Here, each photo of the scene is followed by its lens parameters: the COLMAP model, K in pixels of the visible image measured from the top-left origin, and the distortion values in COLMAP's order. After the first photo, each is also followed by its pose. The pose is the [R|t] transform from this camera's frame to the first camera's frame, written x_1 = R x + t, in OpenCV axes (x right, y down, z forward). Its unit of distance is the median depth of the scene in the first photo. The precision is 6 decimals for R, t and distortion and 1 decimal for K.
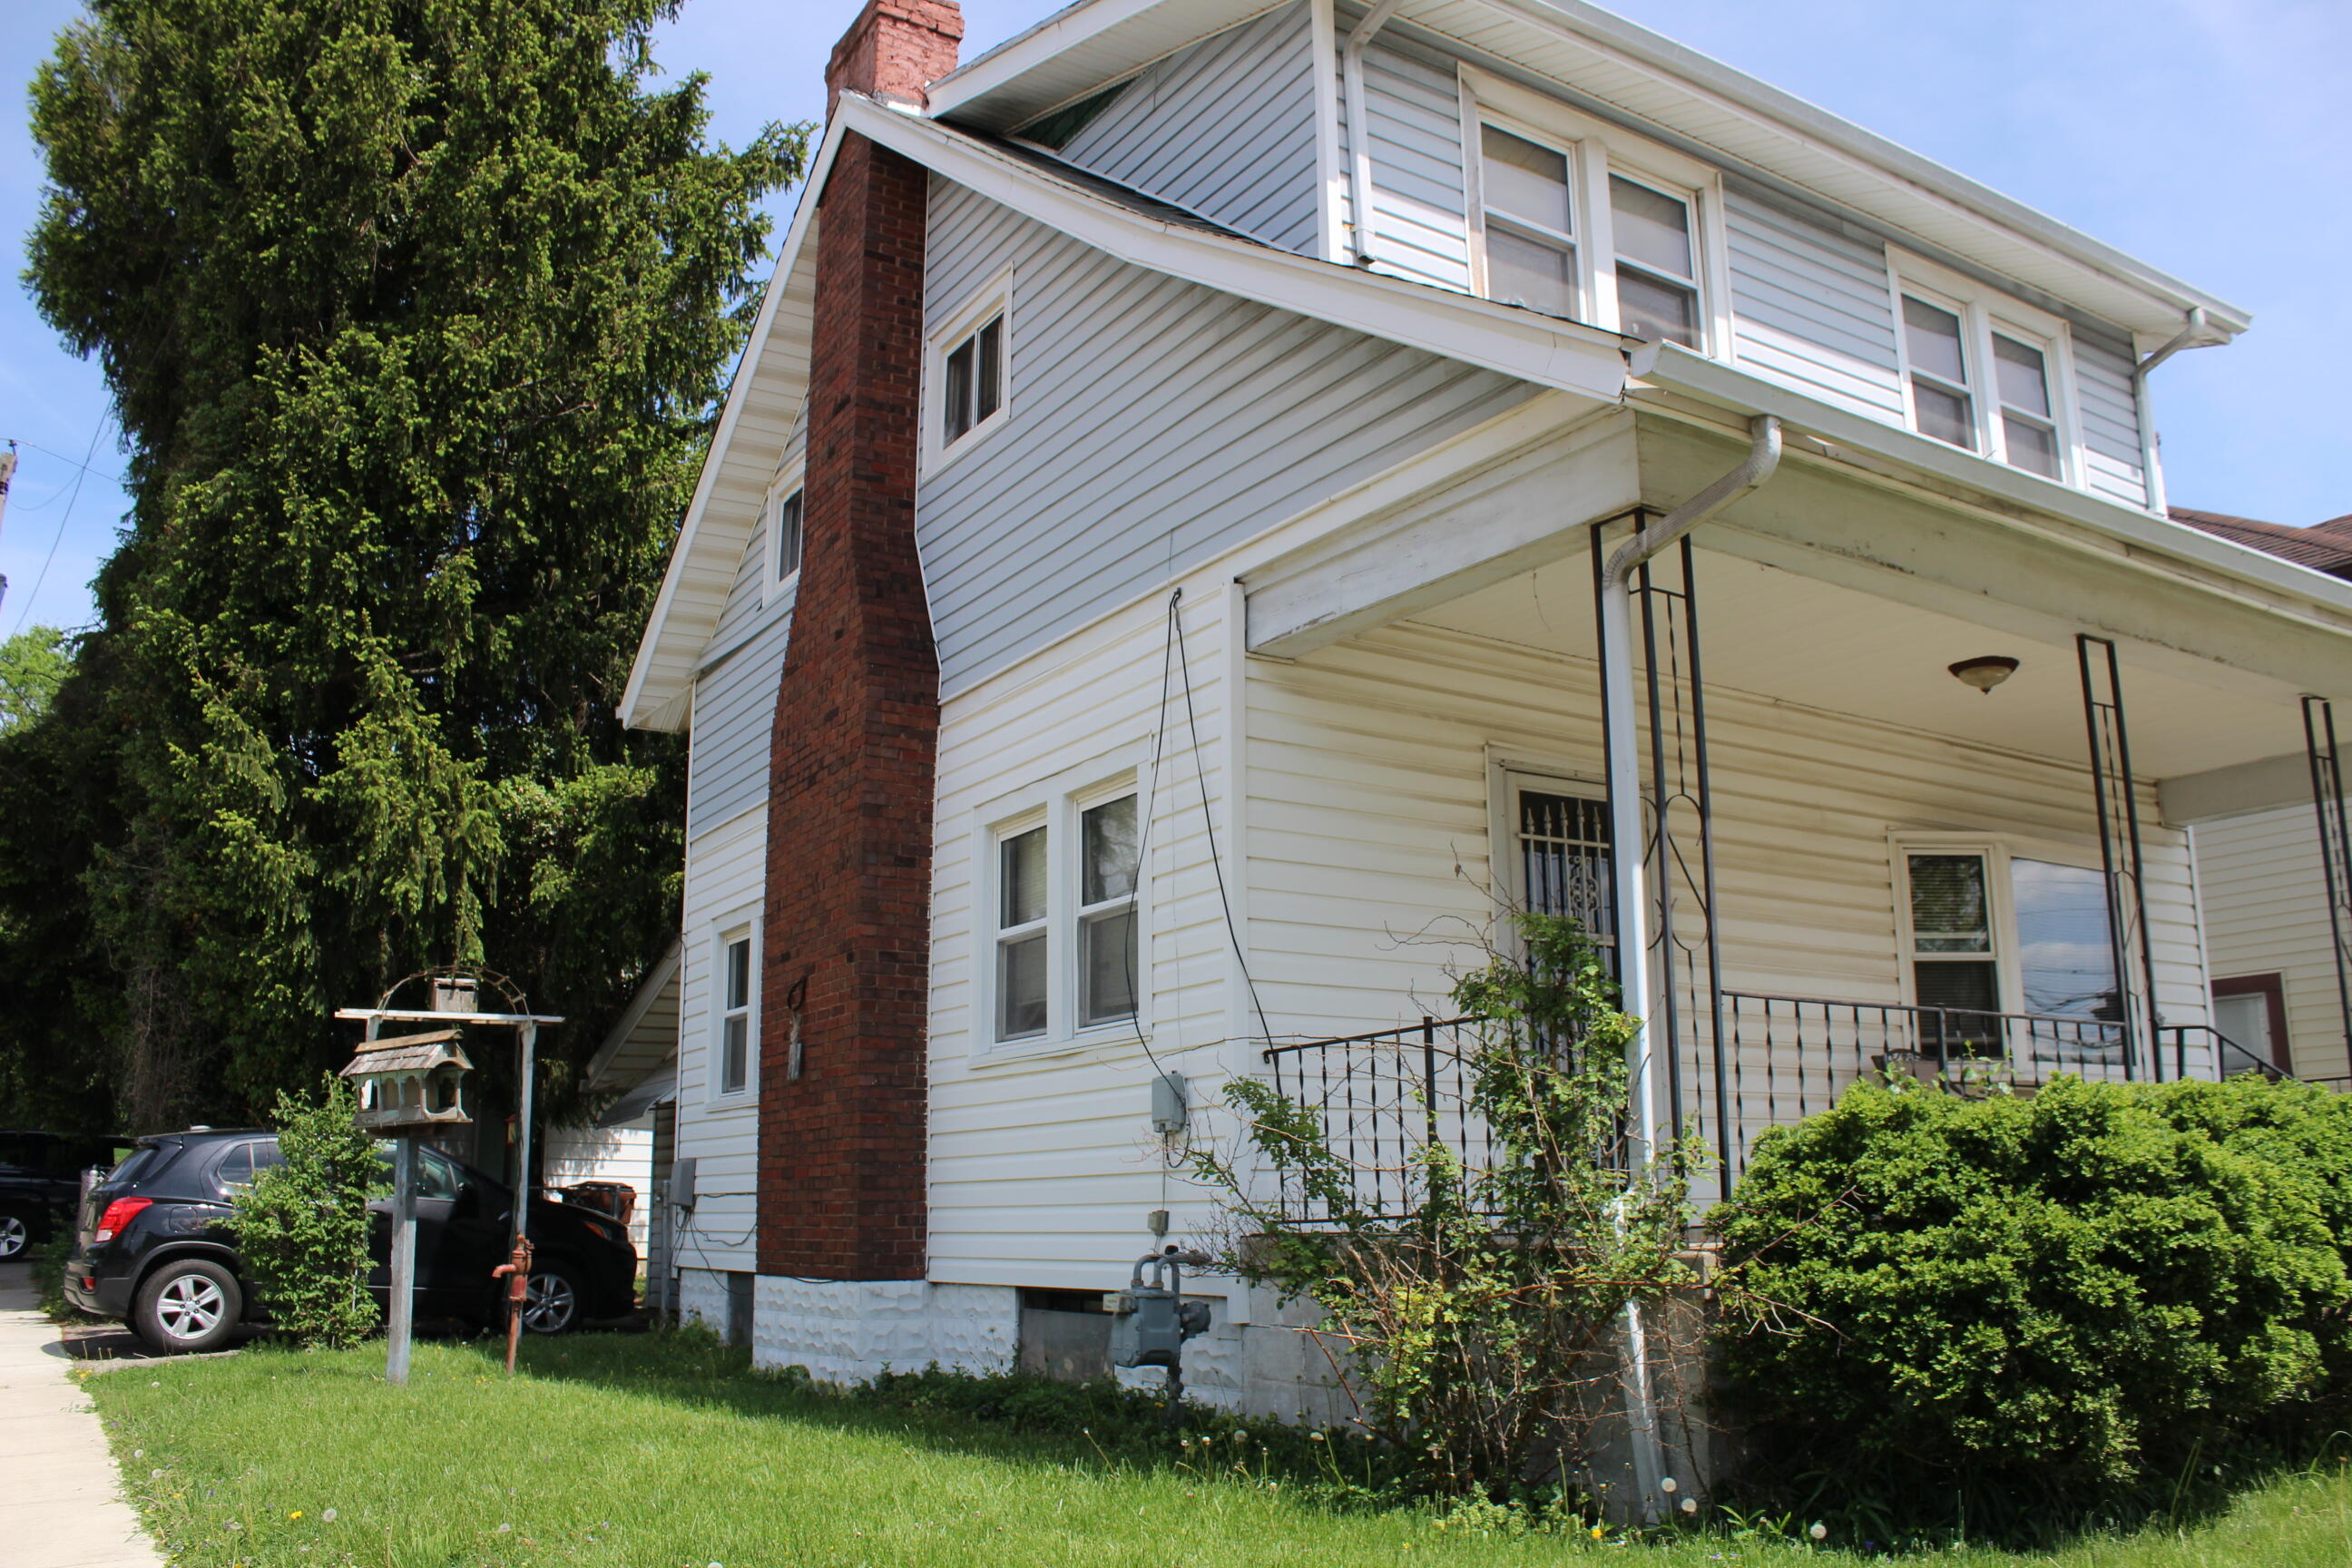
lens RADIAL K [[1978.5, 0, 1207.9], [0, 1978.5, 815.0], [0, 0, 1]] dist [-0.160814, 0.228167]
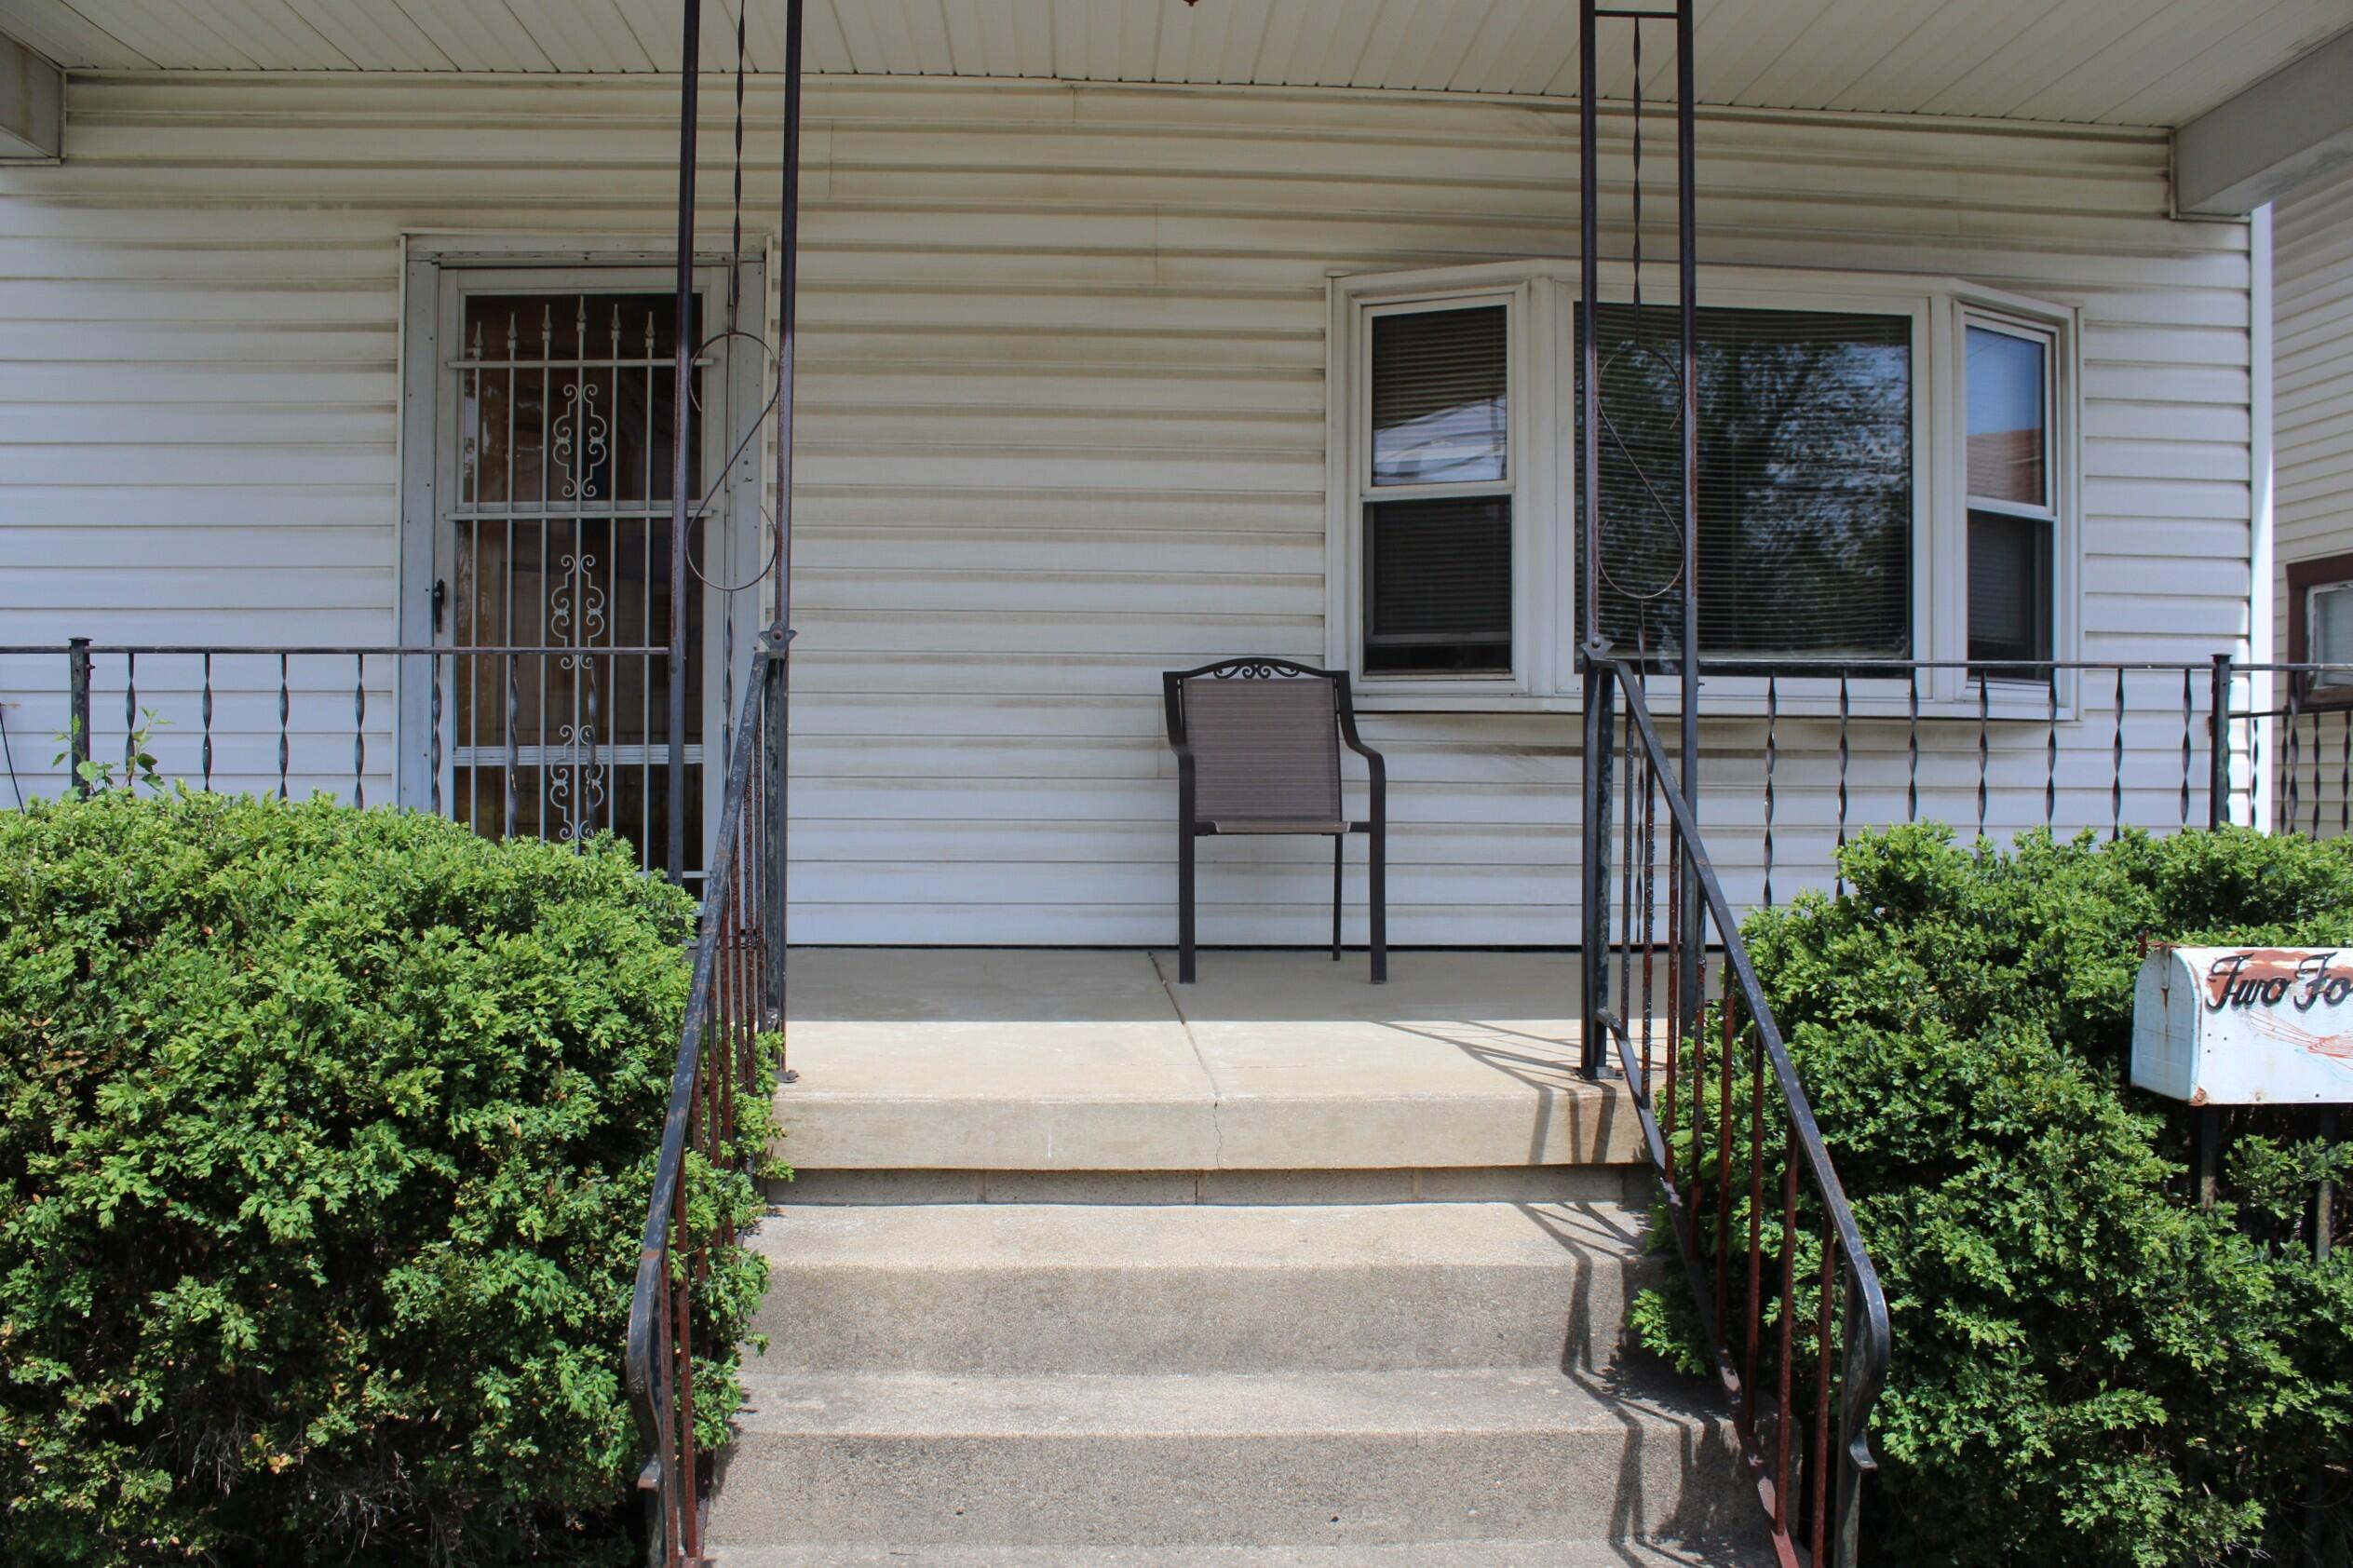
lens RADIAL K [[2032.8, 0, 1174.6], [0, 2032.8, 817.5], [0, 0, 1]] dist [-0.173410, 0.162051]
pose [[0.867532, 0.021646, -0.496910, 0.613438], [0.087604, 0.976784, 0.195494, 0.043735], [0.489606, -0.213129, 0.845495, 0.450659]]
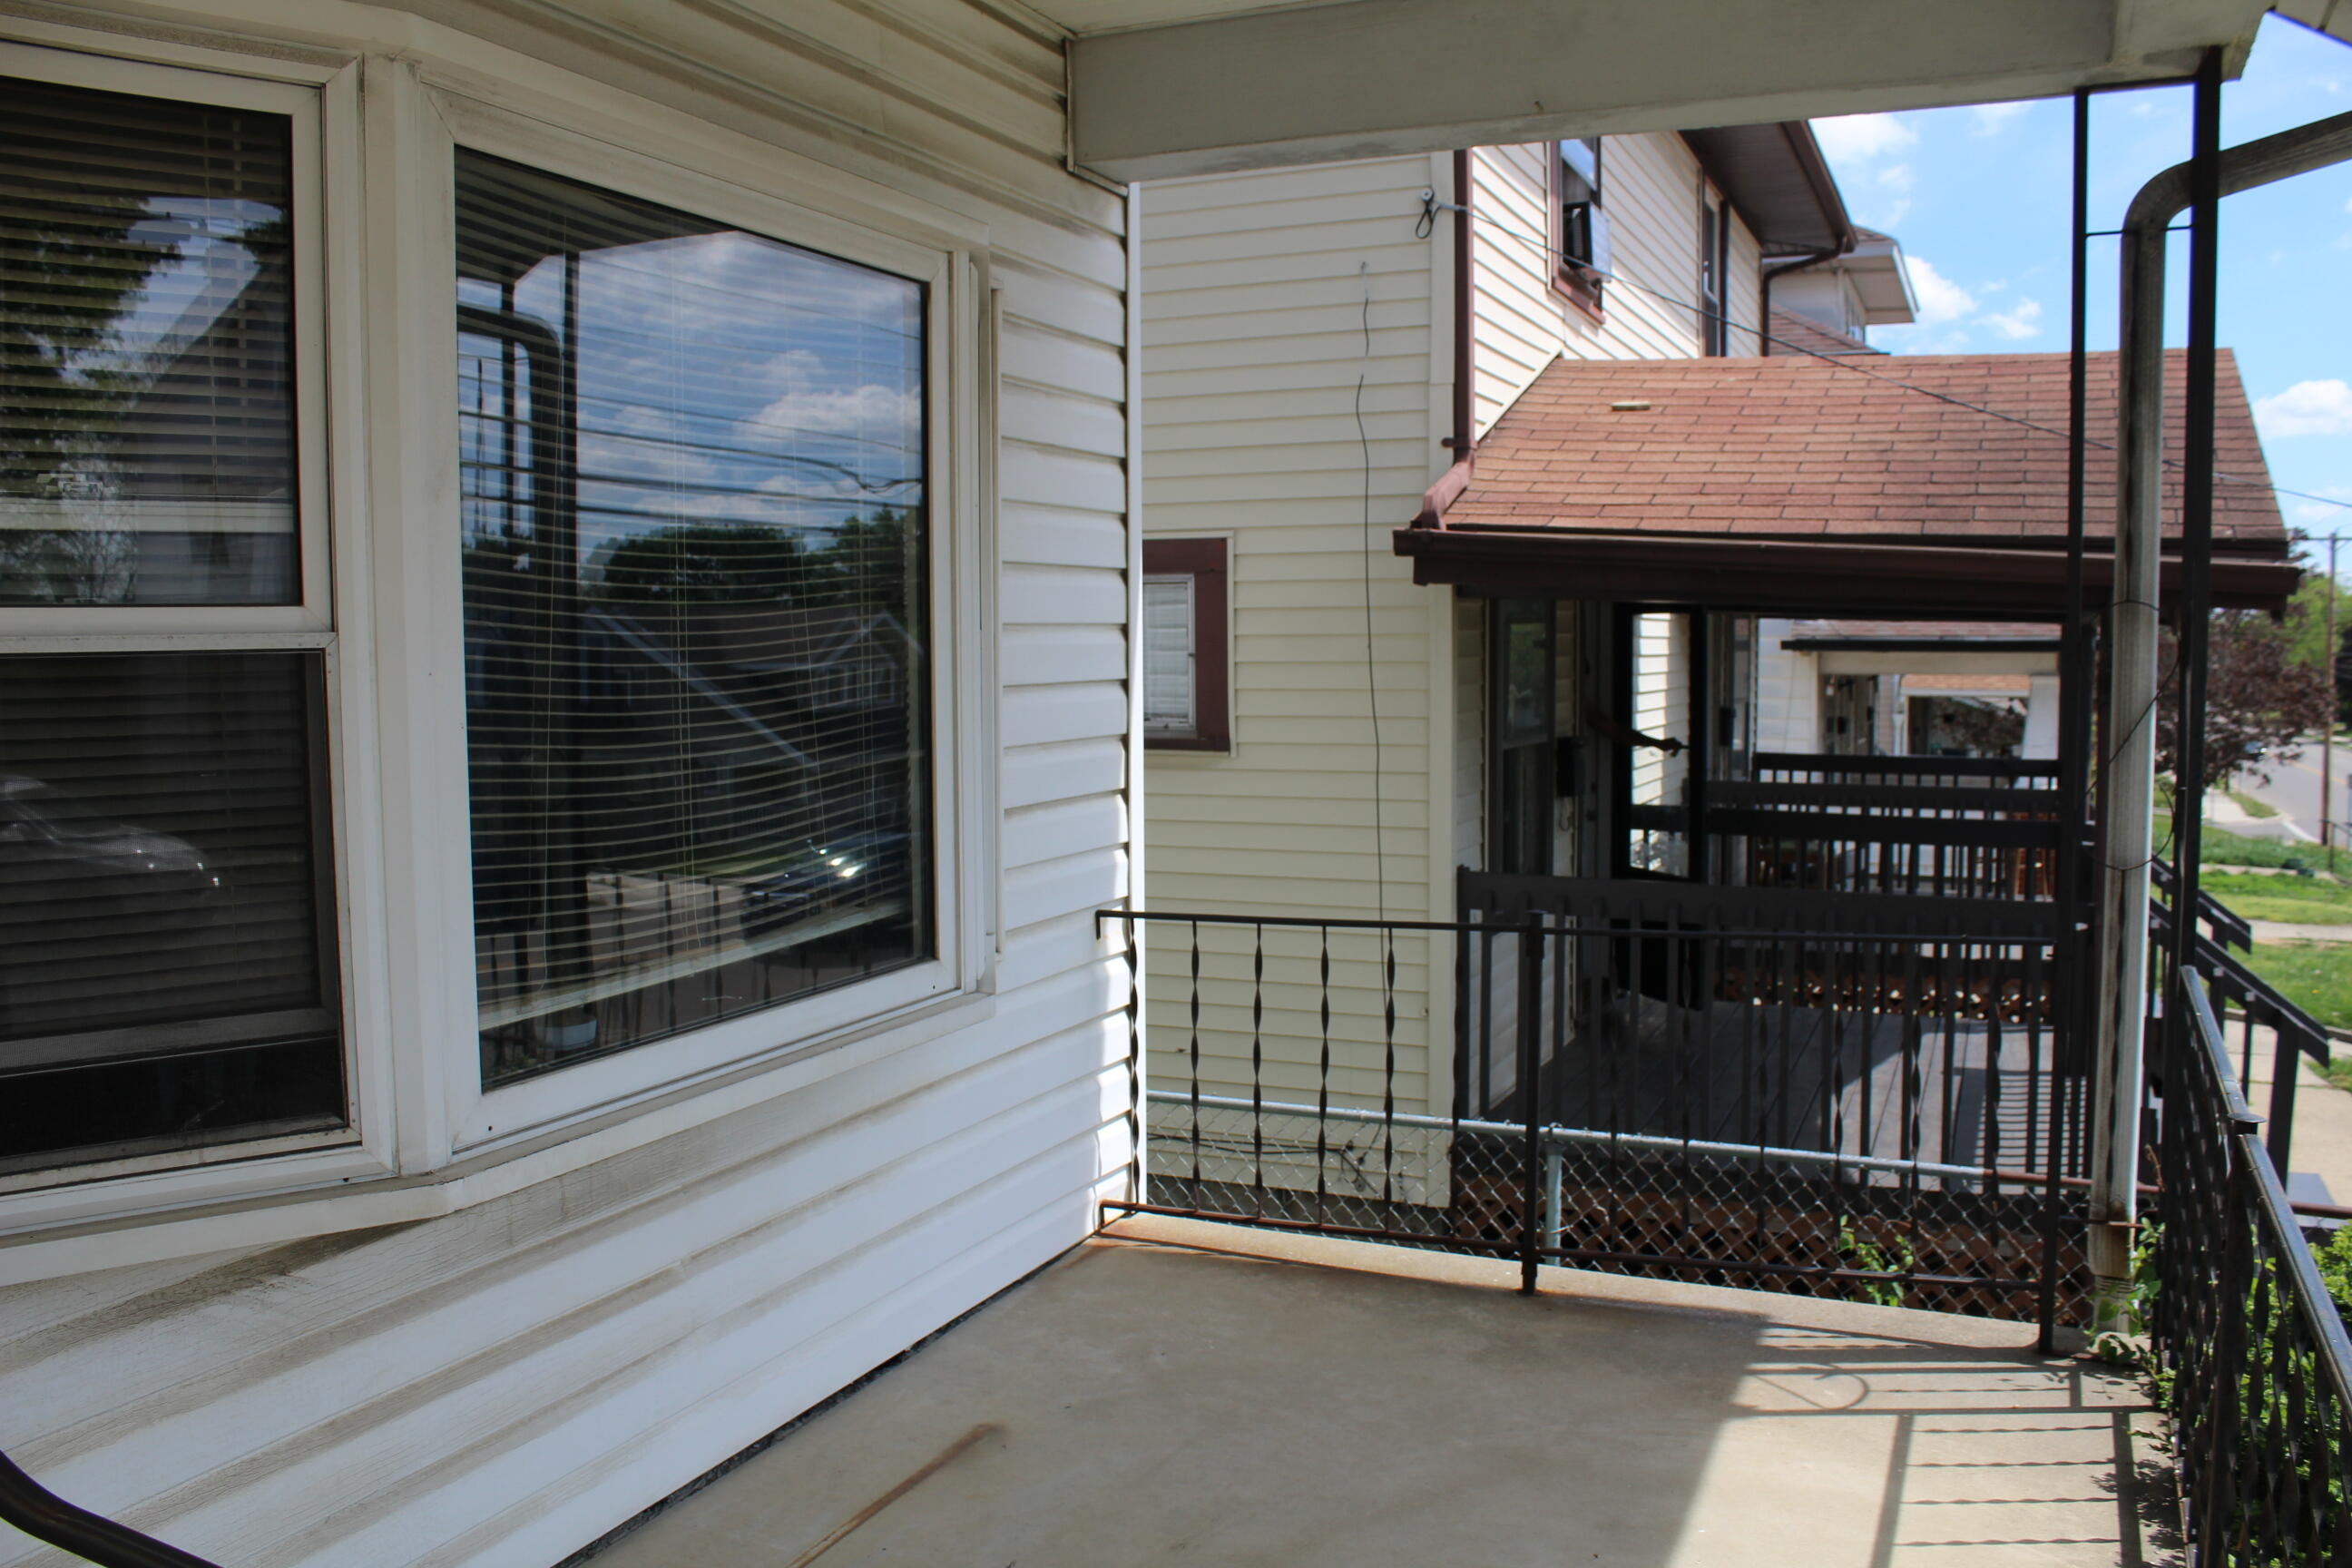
lens RADIAL K [[2023.7, 0, 1176.0], [0, 2023.7, 784.0], [0, 0, 1]] dist [-0.162848, 0.158157]
pose [[0.849115, -0.027403, 0.527497, 0.372498], [-0.115837, 0.964683, 0.236577, 0.029487], [-0.515350, -0.261985, 0.815953, 0.779930]]
